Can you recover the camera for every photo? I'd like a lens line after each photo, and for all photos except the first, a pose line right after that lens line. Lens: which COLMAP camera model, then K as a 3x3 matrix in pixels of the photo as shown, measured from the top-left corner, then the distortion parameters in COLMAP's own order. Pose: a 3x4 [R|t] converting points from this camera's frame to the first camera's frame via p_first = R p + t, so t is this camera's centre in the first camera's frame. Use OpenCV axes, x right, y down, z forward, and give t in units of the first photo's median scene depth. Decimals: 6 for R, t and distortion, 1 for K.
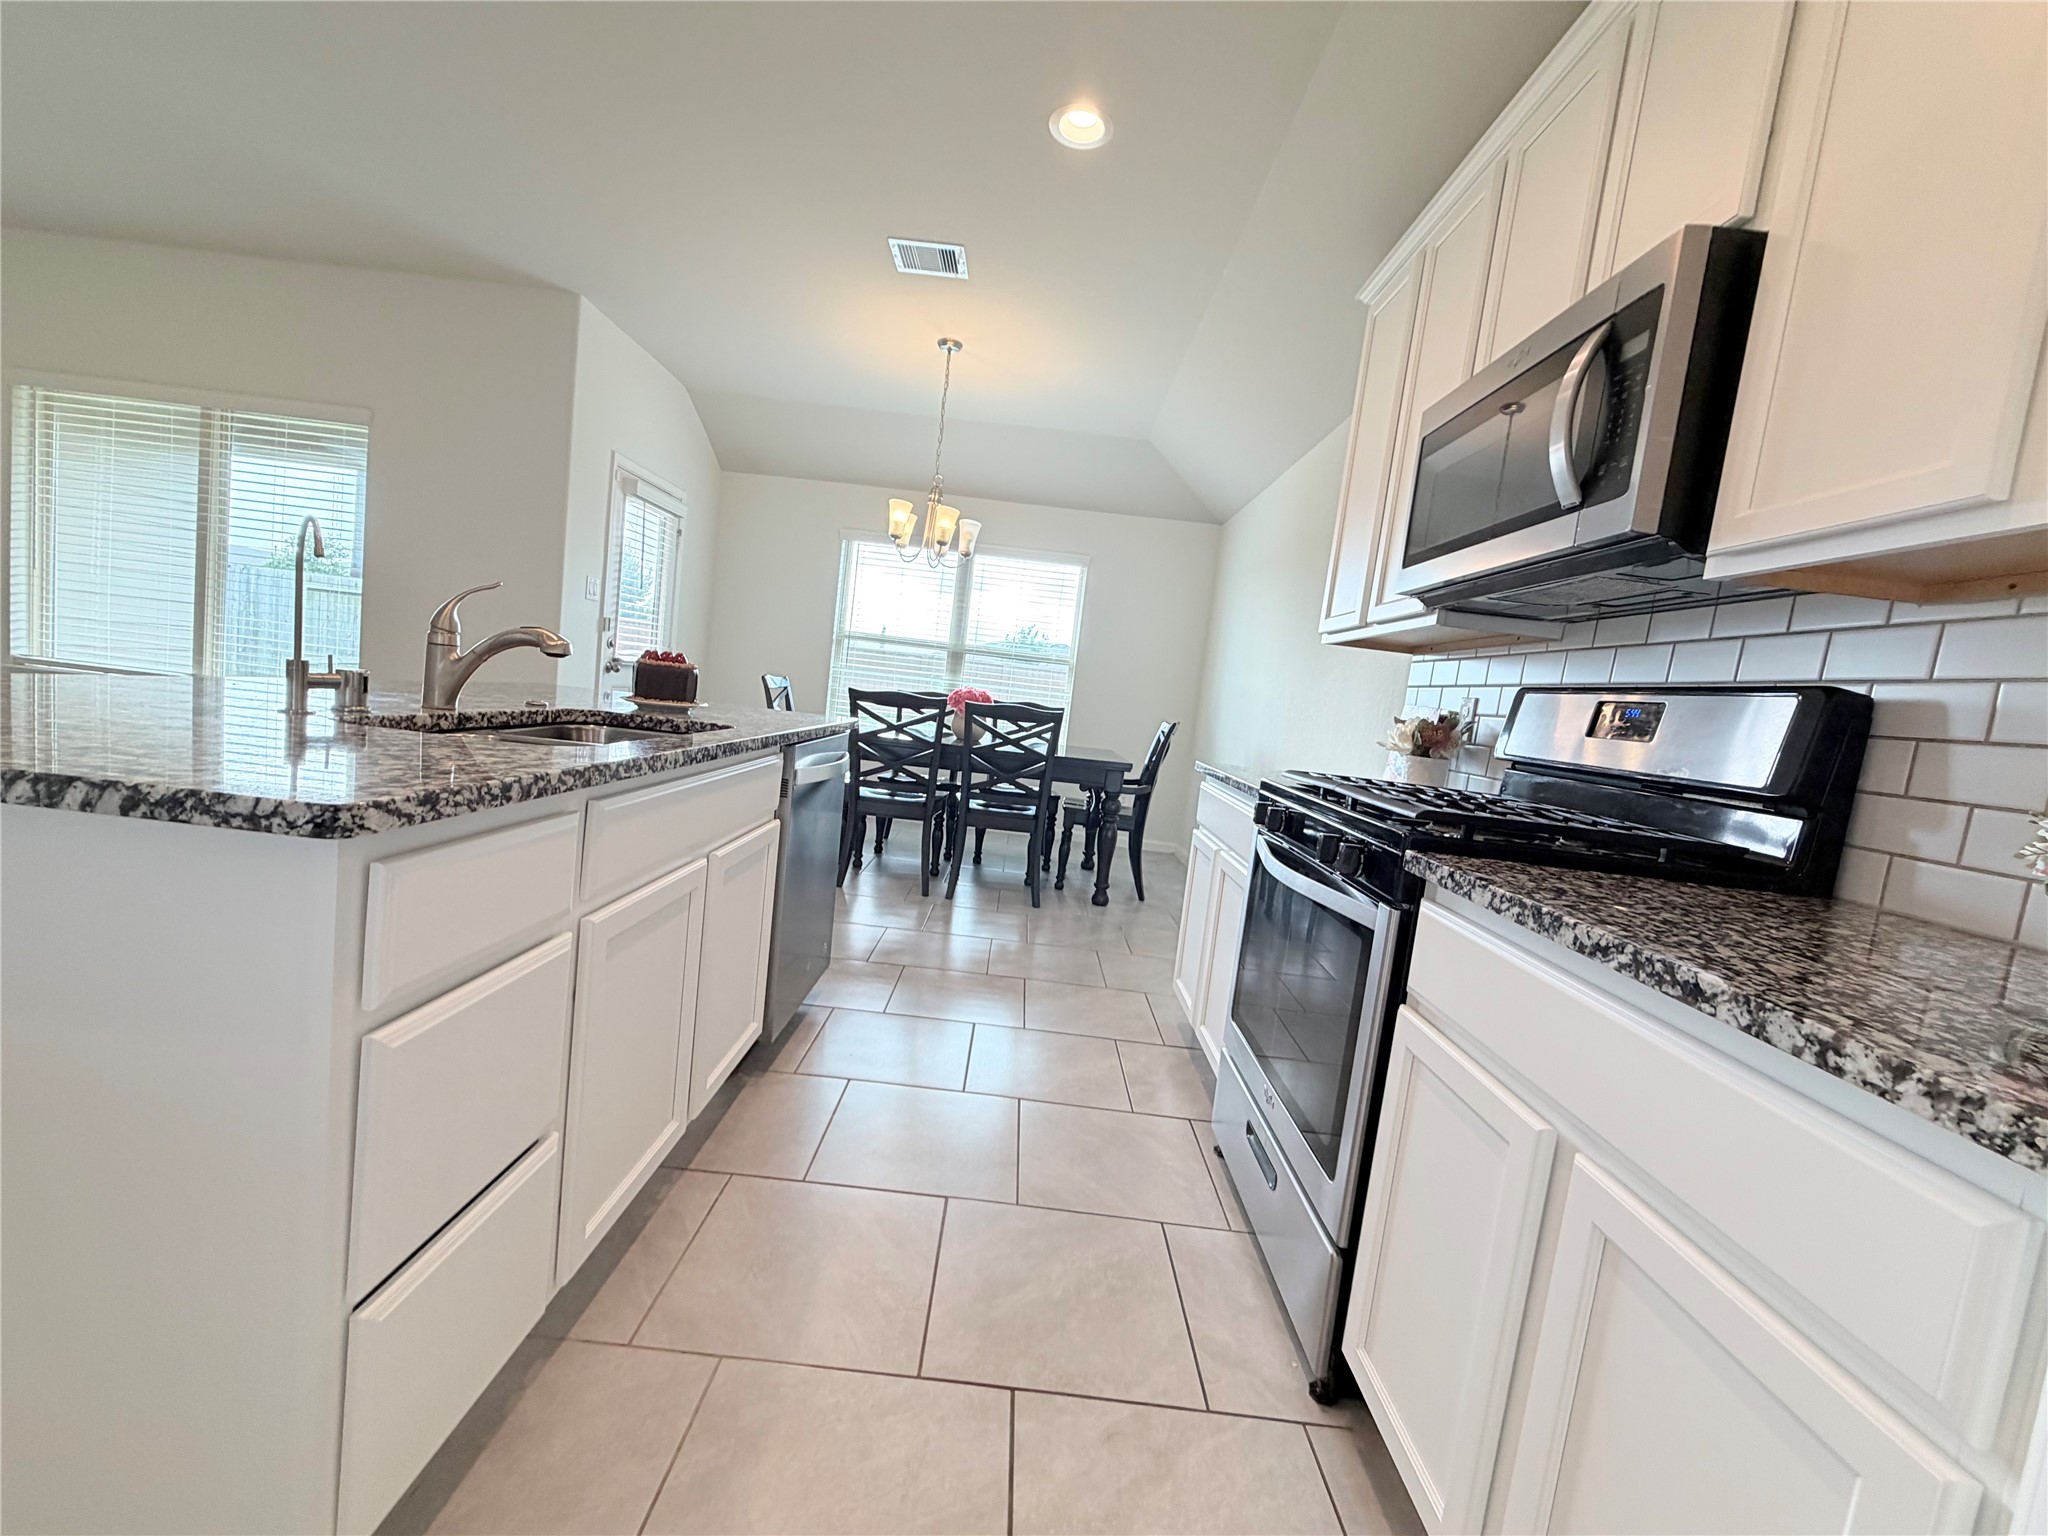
lens RADIAL K [[818.0, 0, 1017.1], [0, 818.0, 767.9], [0, 0, 1]] dist [0.000054, -0.000008]
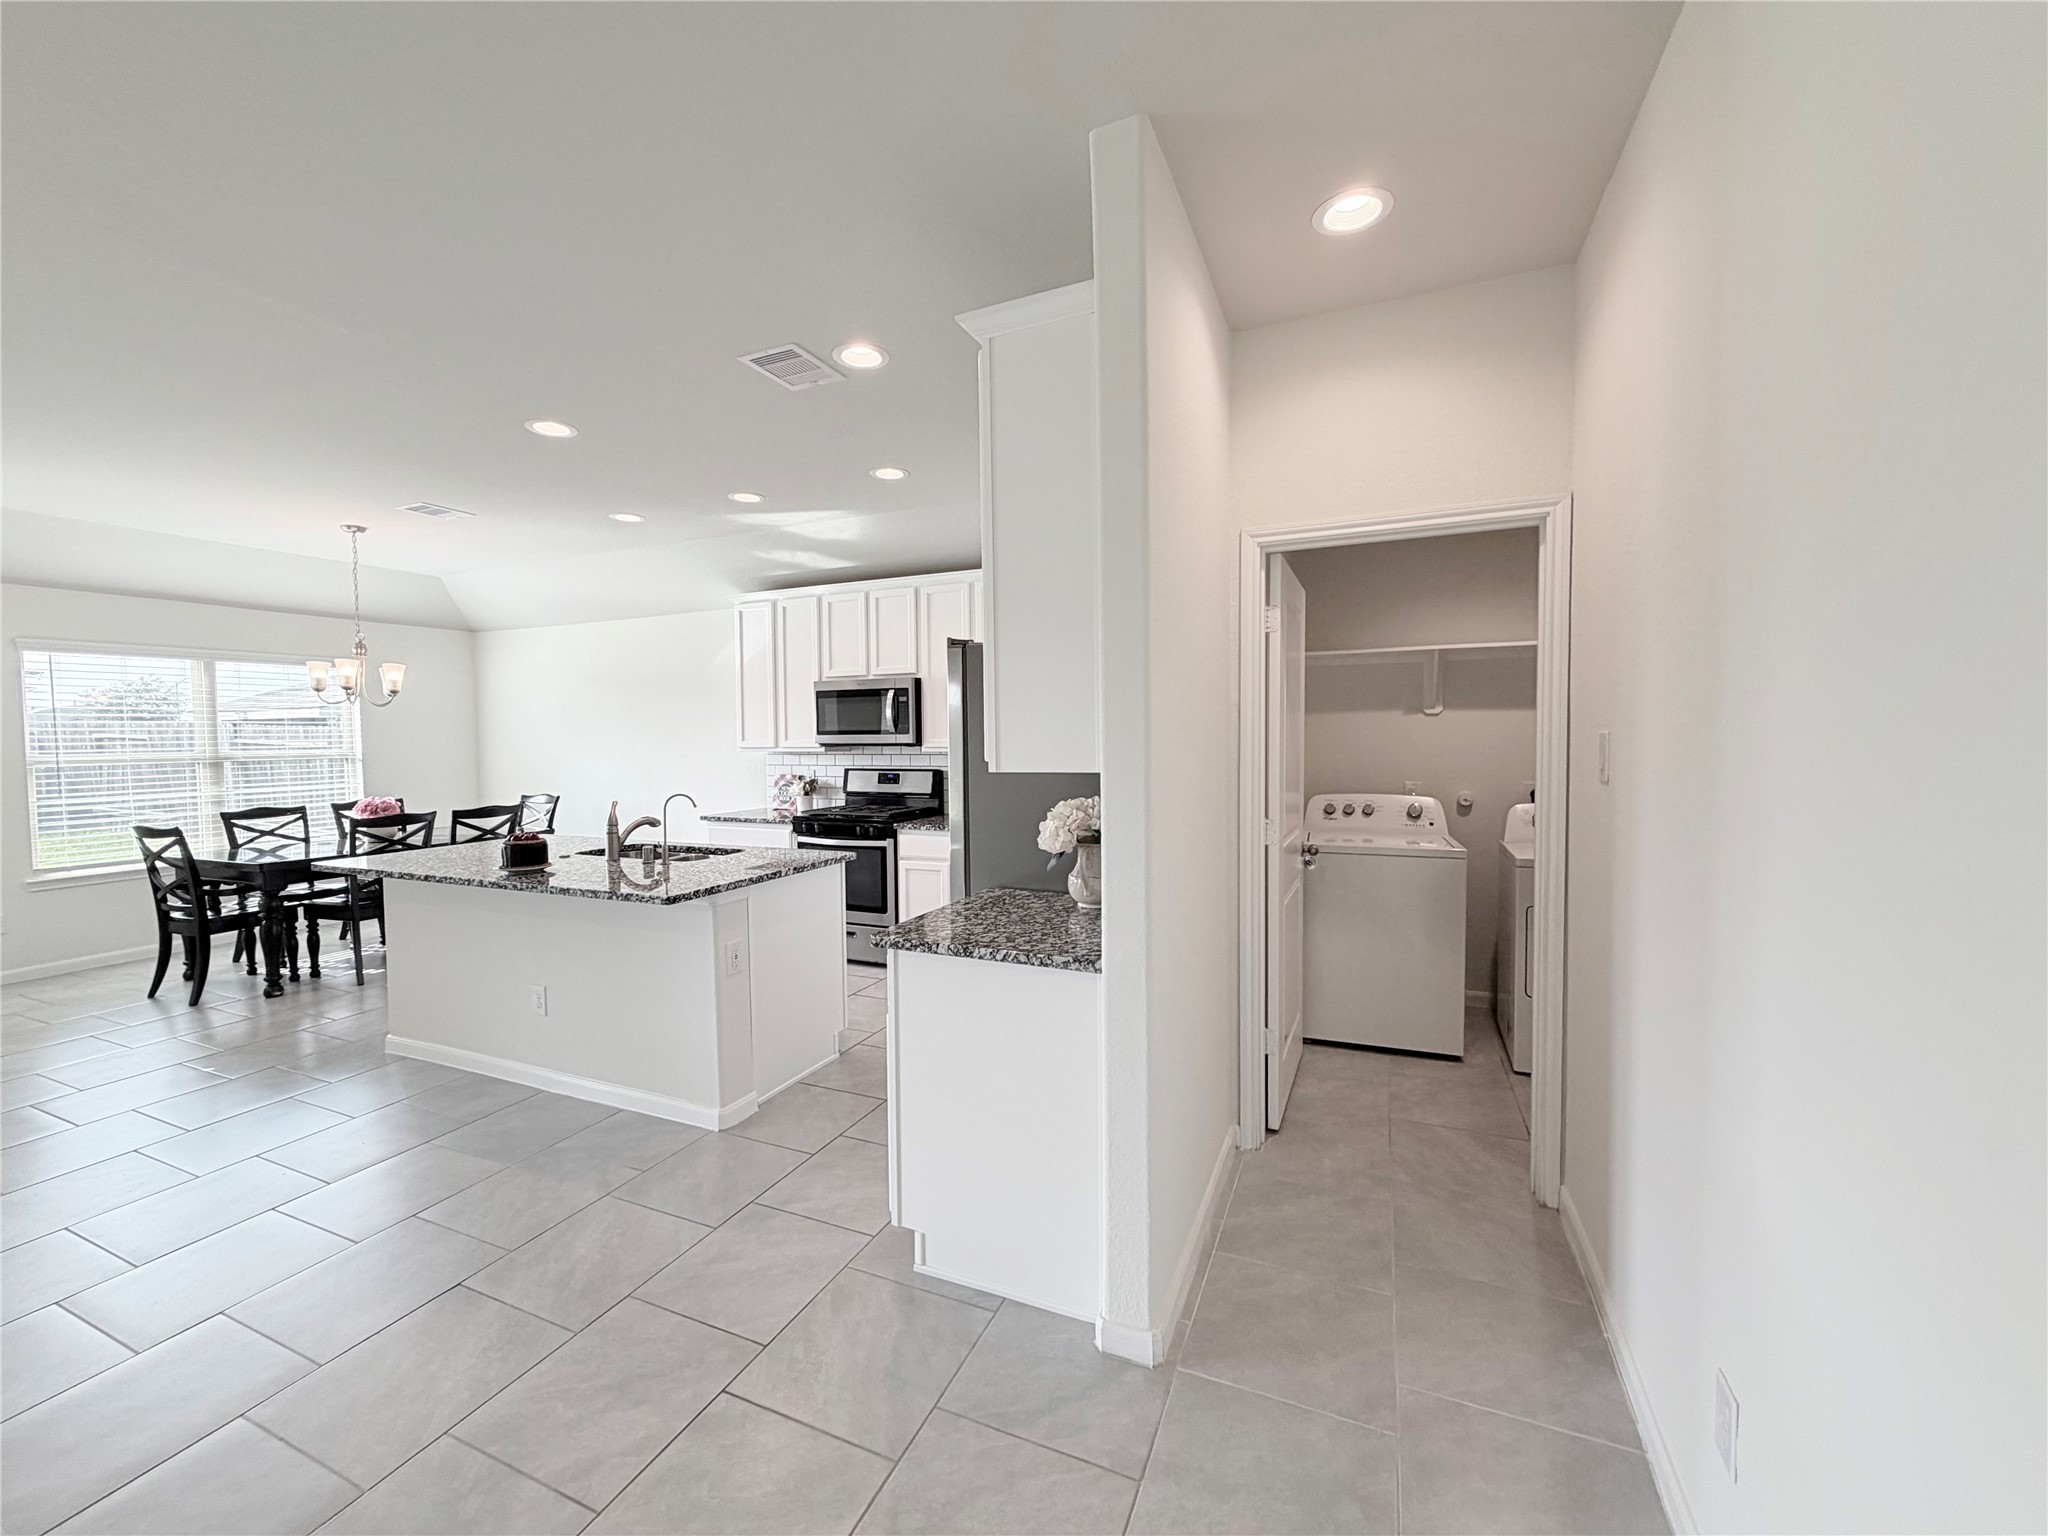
lens RADIAL K [[818.0, 0, 1017.1], [0, 818.0, 767.9], [0, 0, 1]] dist [0.000054, -0.000008]
pose [[0.381139, -0.154237, 0.911561, -2.746607], [0.129560, 0.985167, 0.112520, -0.514229], [-0.915395, 0.075216, 0.395468, -1.125184]]
